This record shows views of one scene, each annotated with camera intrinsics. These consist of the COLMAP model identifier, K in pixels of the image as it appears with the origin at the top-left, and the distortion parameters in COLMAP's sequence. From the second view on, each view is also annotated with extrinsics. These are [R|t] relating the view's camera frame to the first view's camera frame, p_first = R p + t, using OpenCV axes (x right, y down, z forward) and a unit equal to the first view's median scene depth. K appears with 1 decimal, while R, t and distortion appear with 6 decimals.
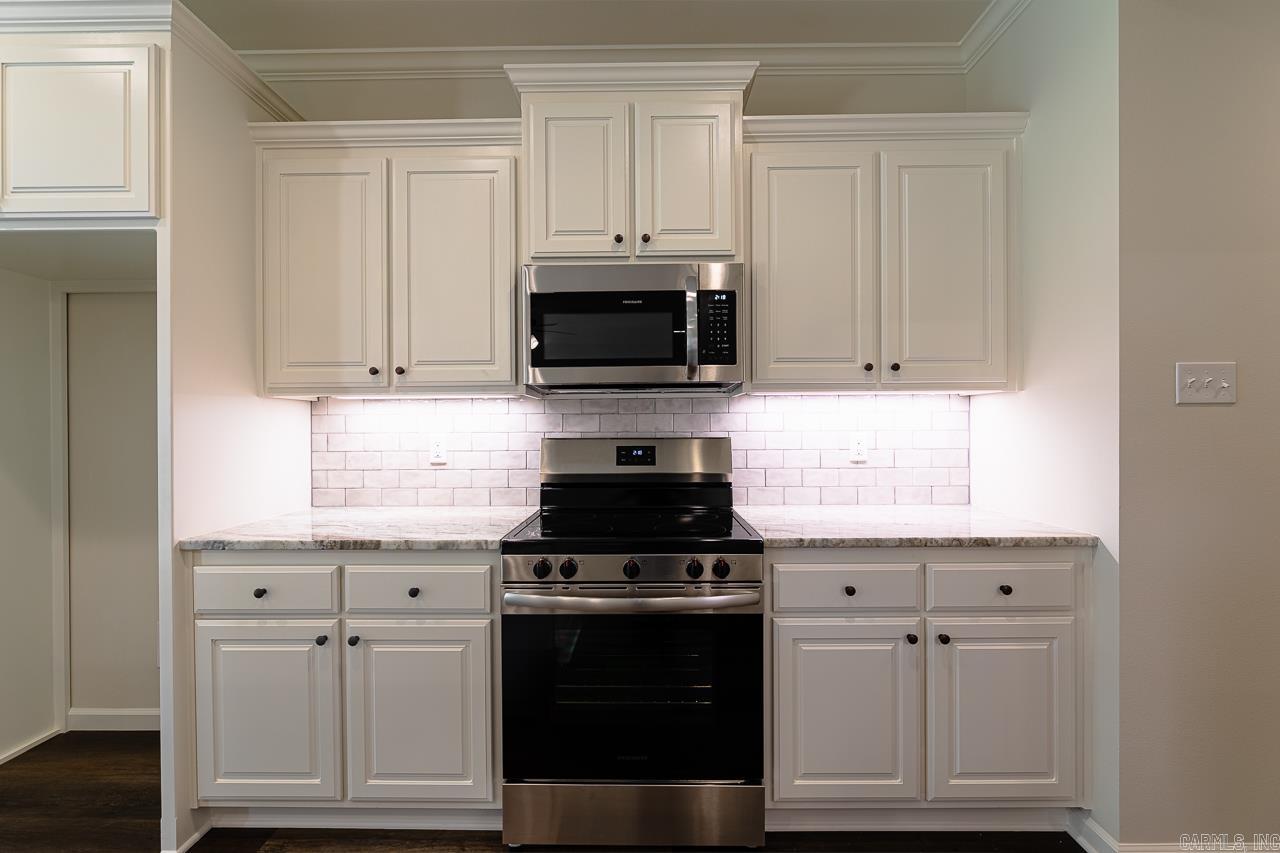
lens RADIAL K [[534.9, 0, 643.4], [0, 534.9, 429.6], [0, 0, 1]] dist [-0.004041, -0.000283]
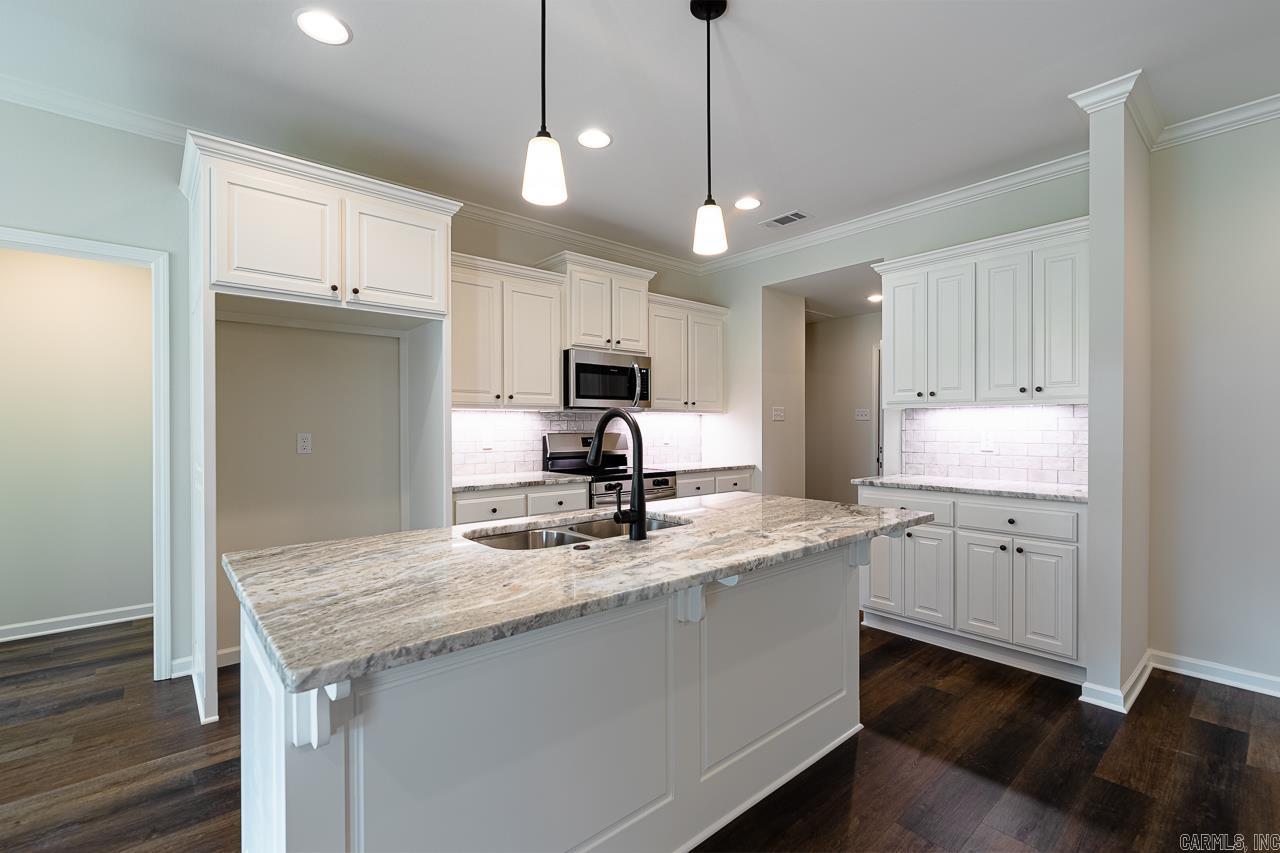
lens RADIAL K [[563.3, 0, 645.4], [0, 563.3, 429.0], [0, 0, 1]] dist [-0.002148, -0.000627]
pose [[0.745149, 0.000635, 0.666898, -1.468942], [0.003674, 0.999980, -0.005057, 0.014102], [-0.666888, 0.006218, 0.745132, -0.810274]]
